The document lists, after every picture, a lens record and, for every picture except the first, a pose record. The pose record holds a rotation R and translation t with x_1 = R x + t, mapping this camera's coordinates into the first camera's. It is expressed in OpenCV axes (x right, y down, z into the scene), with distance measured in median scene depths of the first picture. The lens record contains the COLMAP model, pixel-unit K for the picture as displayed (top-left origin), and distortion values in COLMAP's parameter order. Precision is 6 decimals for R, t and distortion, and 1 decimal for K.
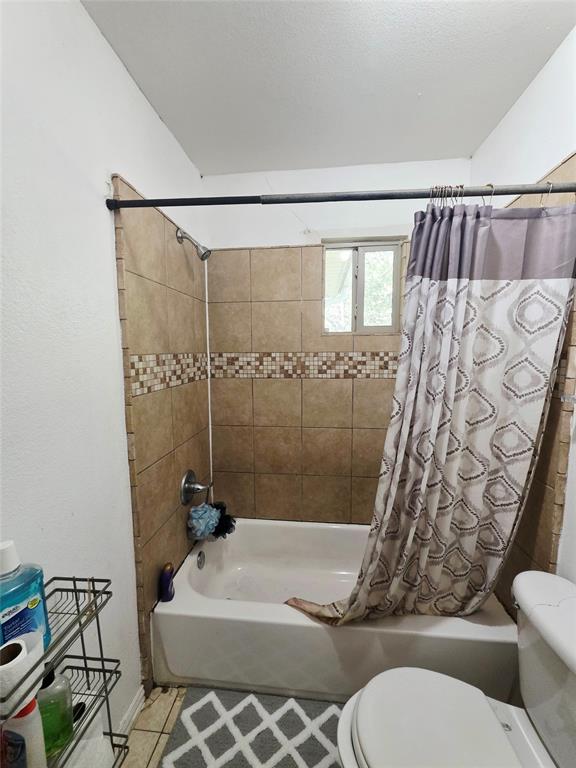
lens RADIAL K [[309.6, 0, 290.1], [0, 309.6, 384.5], [0, 0, 1]] dist [0.000743, 0.001428]
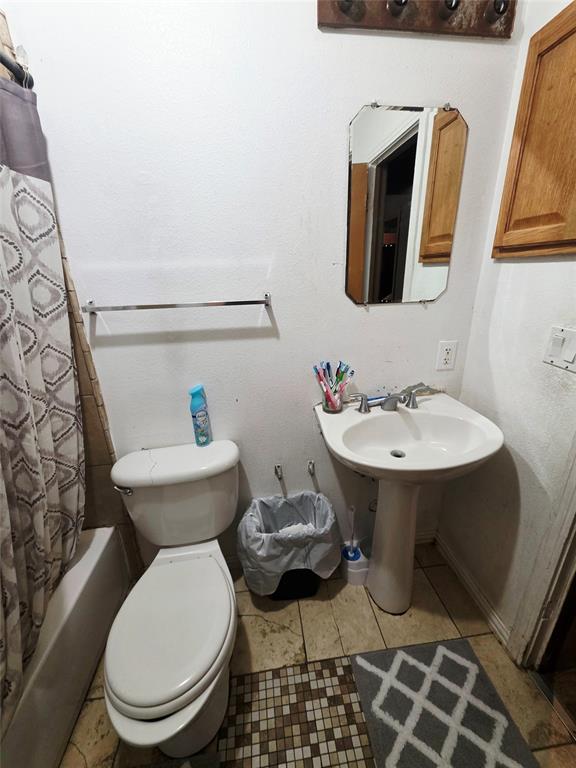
lens RADIAL K [[309.6, 0, 290.5], [0, 309.6, 385.3], [0, 0, 1]] dist [0.000743, 0.001428]
pose [[-0.212233, -0.324725, 0.921689, -0.319439], [0.129231, 0.925566, 0.355848, -0.002203], [-0.968636, 0.194634, -0.154471, 0.475177]]
